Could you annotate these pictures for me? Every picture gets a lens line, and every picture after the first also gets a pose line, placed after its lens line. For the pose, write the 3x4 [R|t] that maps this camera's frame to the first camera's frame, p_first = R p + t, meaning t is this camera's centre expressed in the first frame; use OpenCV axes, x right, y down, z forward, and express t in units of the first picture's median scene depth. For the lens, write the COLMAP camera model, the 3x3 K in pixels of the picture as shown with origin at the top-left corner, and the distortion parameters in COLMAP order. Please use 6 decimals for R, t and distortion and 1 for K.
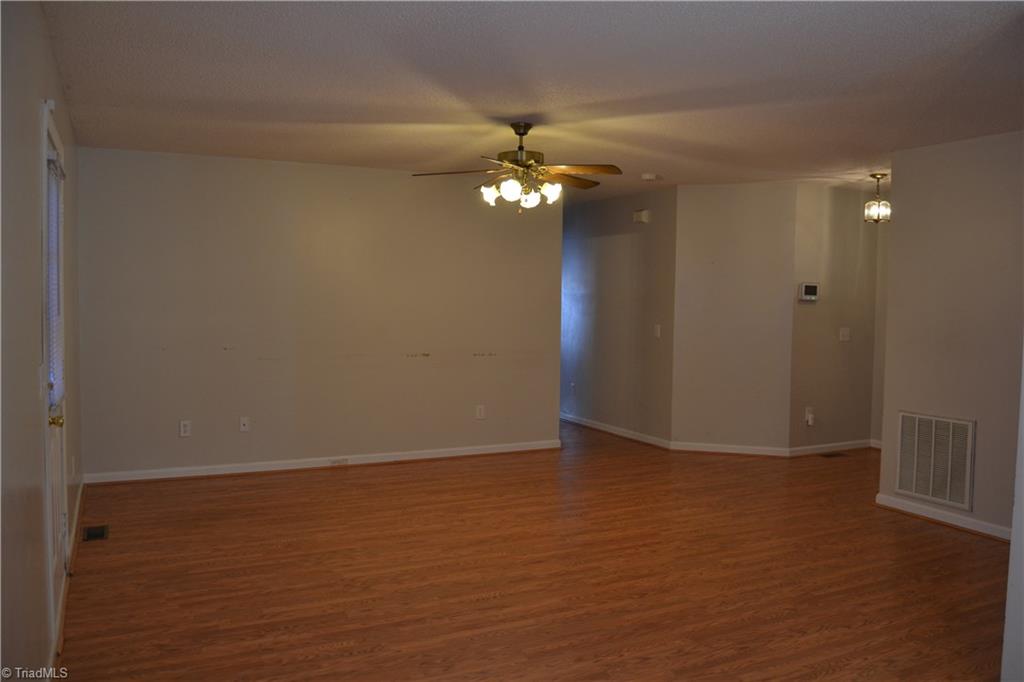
lens RADIAL K [[813.8, 0, 512.0], [0, 813.8, 341.0], [0, 0, 1]] dist [-0.096370, 0.041762]
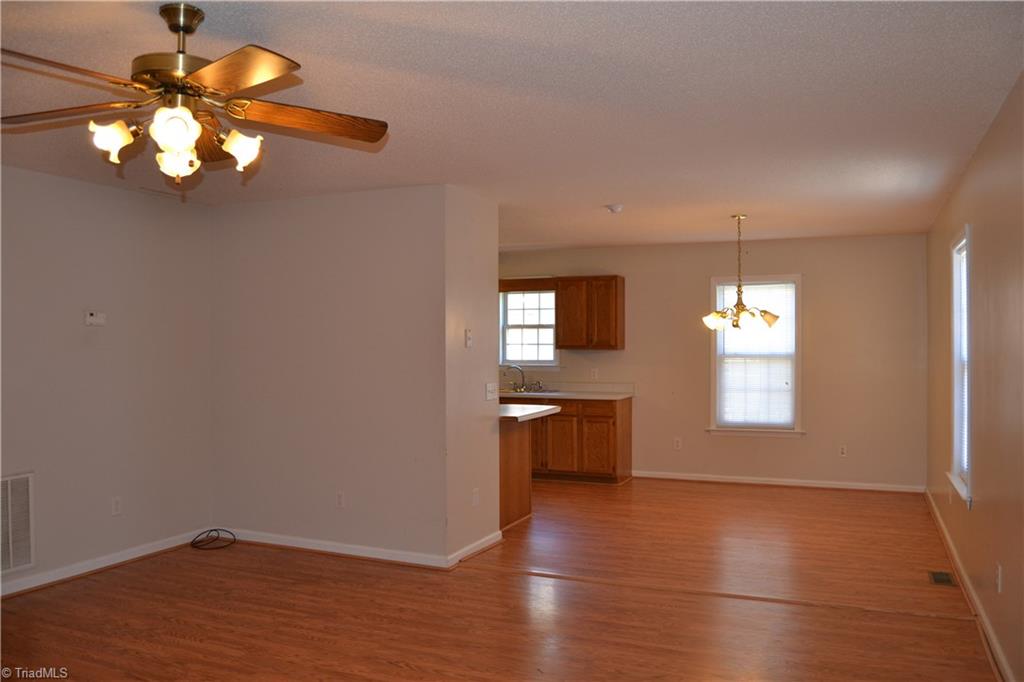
lens RADIAL K [[813.8, 0, 512.0], [0, 813.8, 341.0], [0, 0, 1]] dist [-0.096370, 0.041762]
pose [[-0.643419, -0.009631, 0.765454, -0.472429], [0.038056, 0.998282, 0.044550, -0.069419], [-0.764568, 0.057794, -0.641947, 1.097446]]
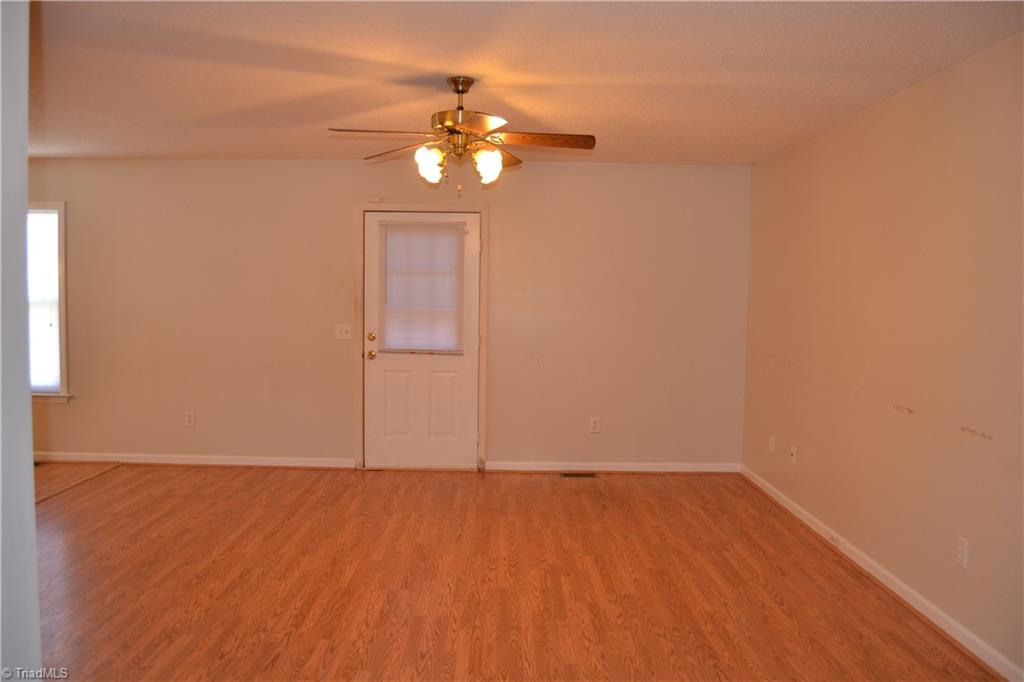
lens RADIAL K [[813.8, 0, 512.0], [0, 813.8, 341.0], [0, 0, 1]] dist [-0.096370, 0.041762]
pose [[-0.437960, 0.034016, -0.898351, 0.668630], [-0.072905, 0.994649, 0.073205, -0.067115], [0.896033, 0.097555, -0.433137, 1.324971]]
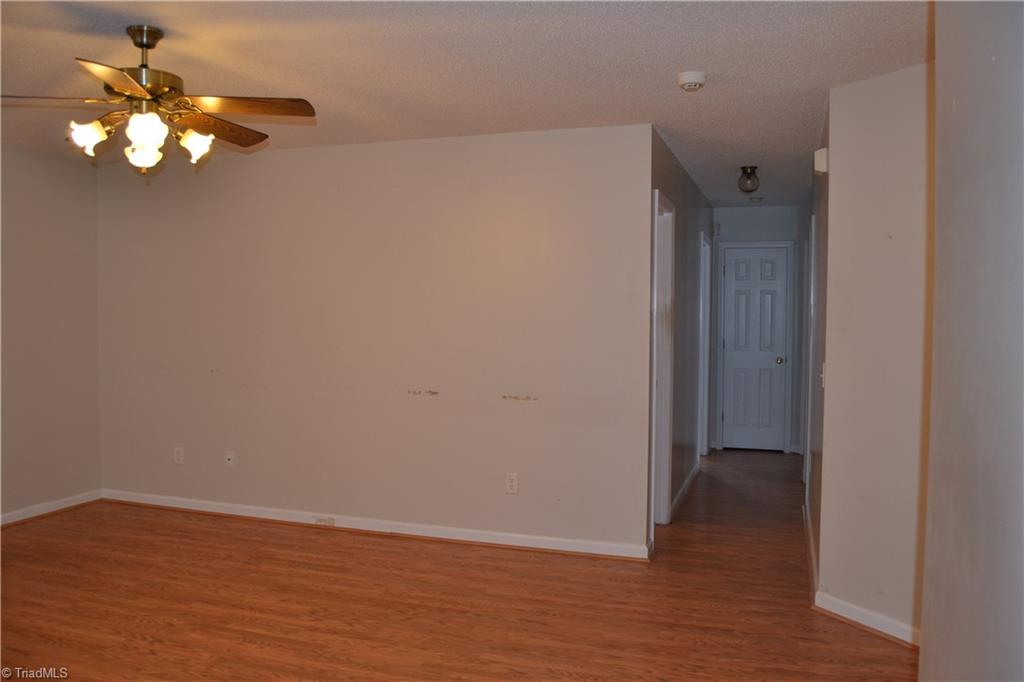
lens RADIAL K [[813.8, 0, 512.0], [0, 813.8, 341.0], [0, 0, 1]] dist [-0.096370, 0.041762]
pose [[0.704226, 0.018275, -0.709740, 0.602526], [-0.036537, 0.999277, -0.010523, -0.031253], [0.709035, 0.033342, 0.704385, 0.731223]]
